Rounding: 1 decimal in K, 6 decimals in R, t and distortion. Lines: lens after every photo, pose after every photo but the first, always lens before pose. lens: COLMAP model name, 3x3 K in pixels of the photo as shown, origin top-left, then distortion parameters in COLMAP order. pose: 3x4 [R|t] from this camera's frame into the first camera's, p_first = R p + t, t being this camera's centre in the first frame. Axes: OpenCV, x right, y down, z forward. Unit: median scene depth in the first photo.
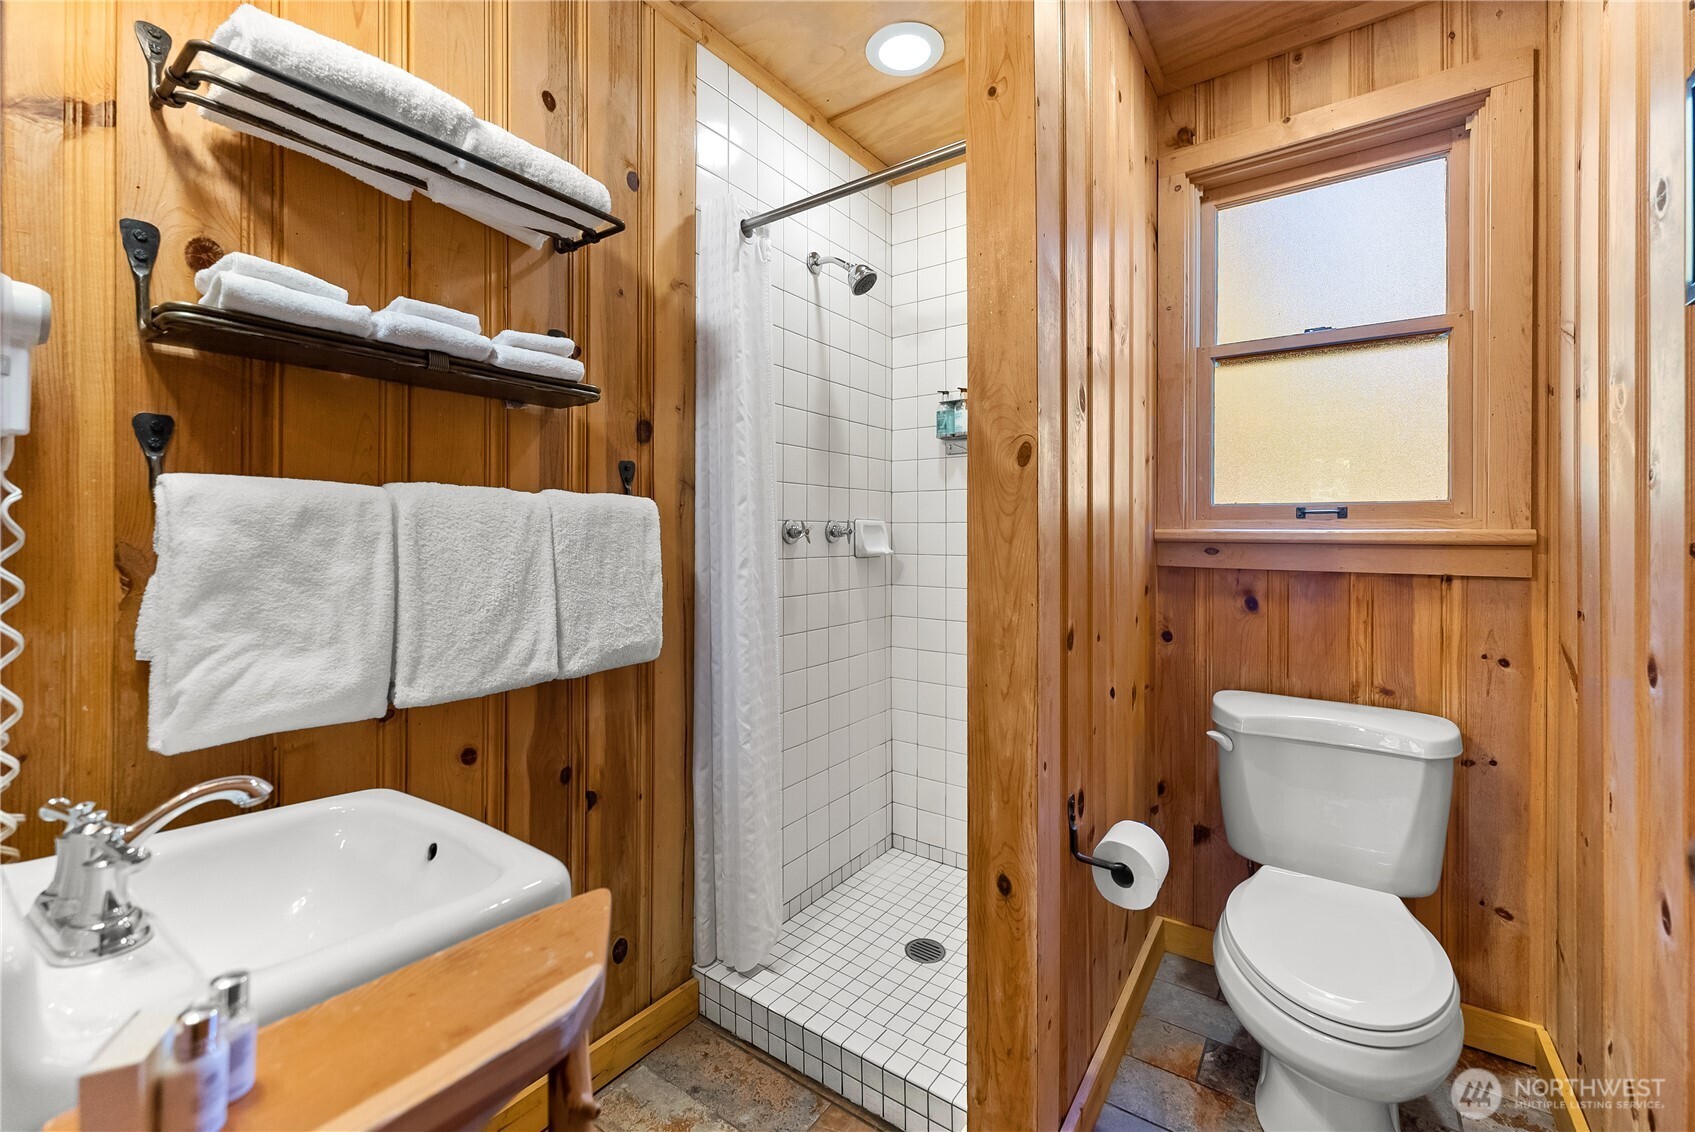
lens RADIAL K [[702.0, 0, 857.4], [0, 702.0, 528.4], [0, 0, 1]] dist [0.000728, -0.000035]
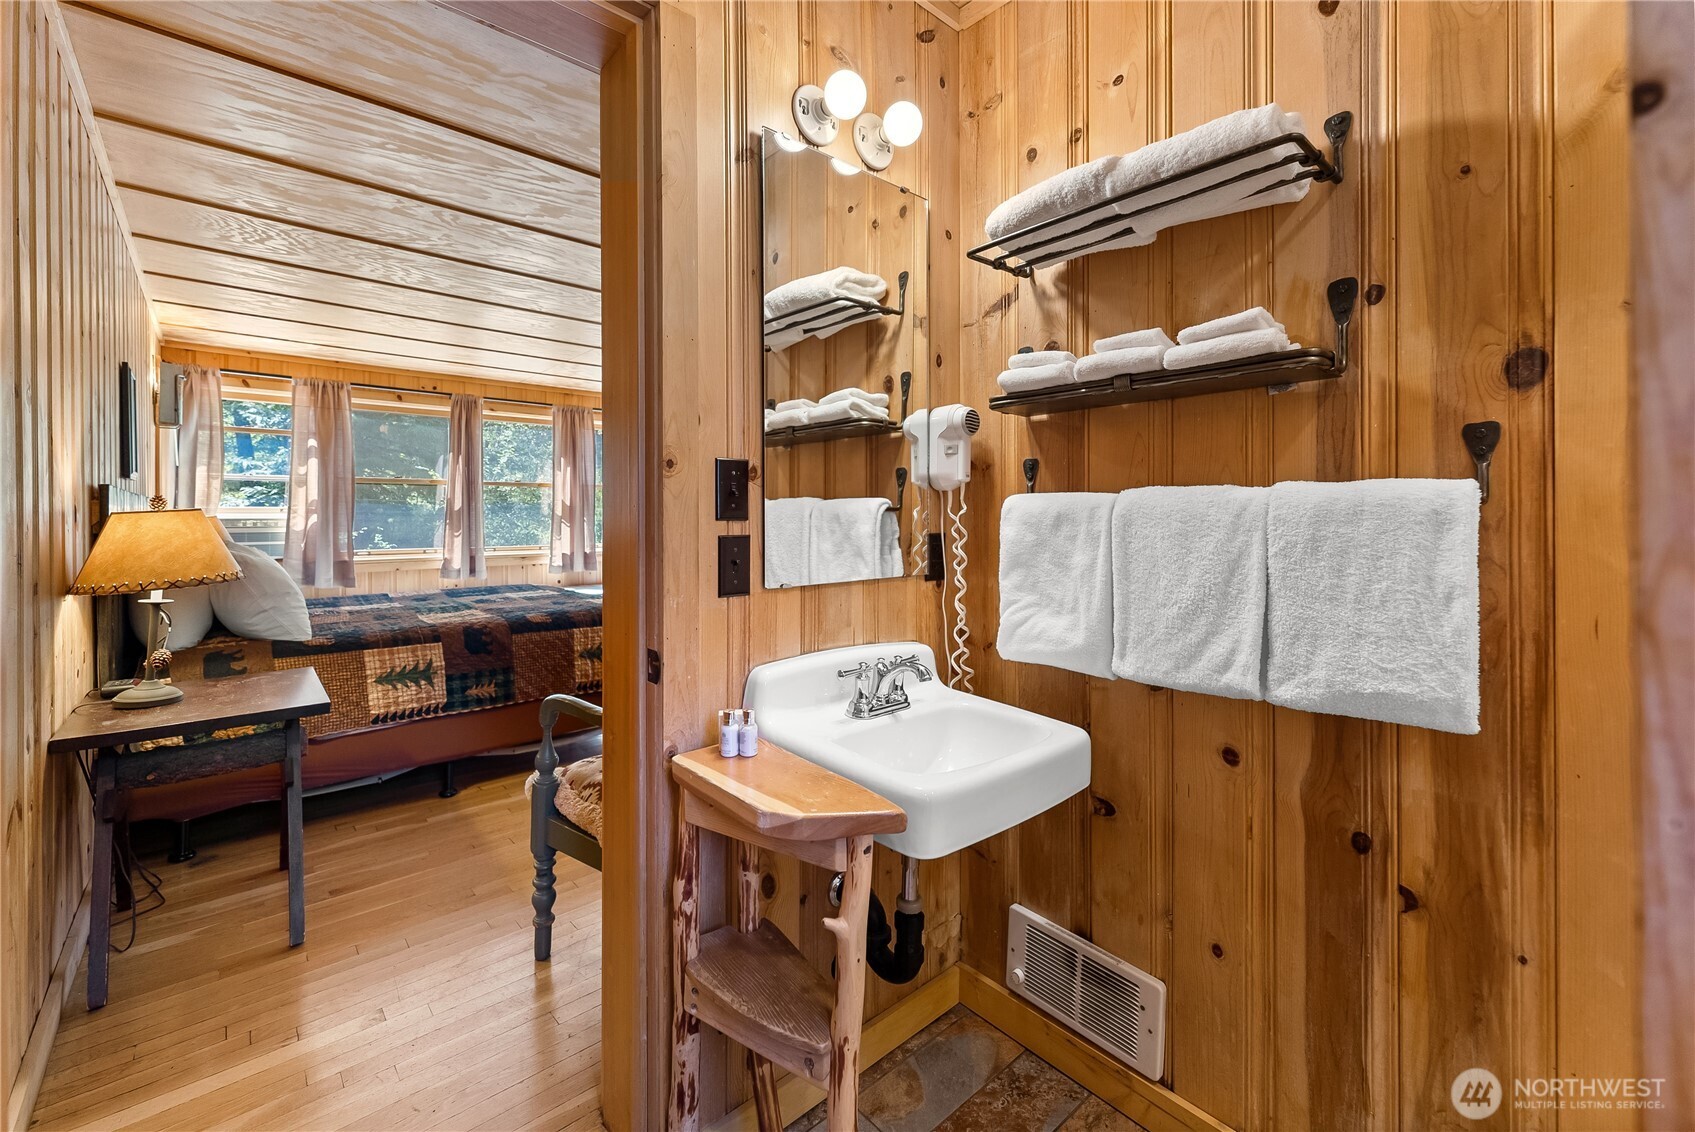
lens RADIAL K [[700.6, 0, 837.9], [0, 700.6, 516.6], [0, 0, 1]] dist [-0.000052, 0.000109]
pose [[-0.242352, -0.003735, -0.970181, 0.602038], [0.010837, 0.999920, -0.006557, -0.015218], [0.970128, -0.012102, -0.242292, 0.782714]]
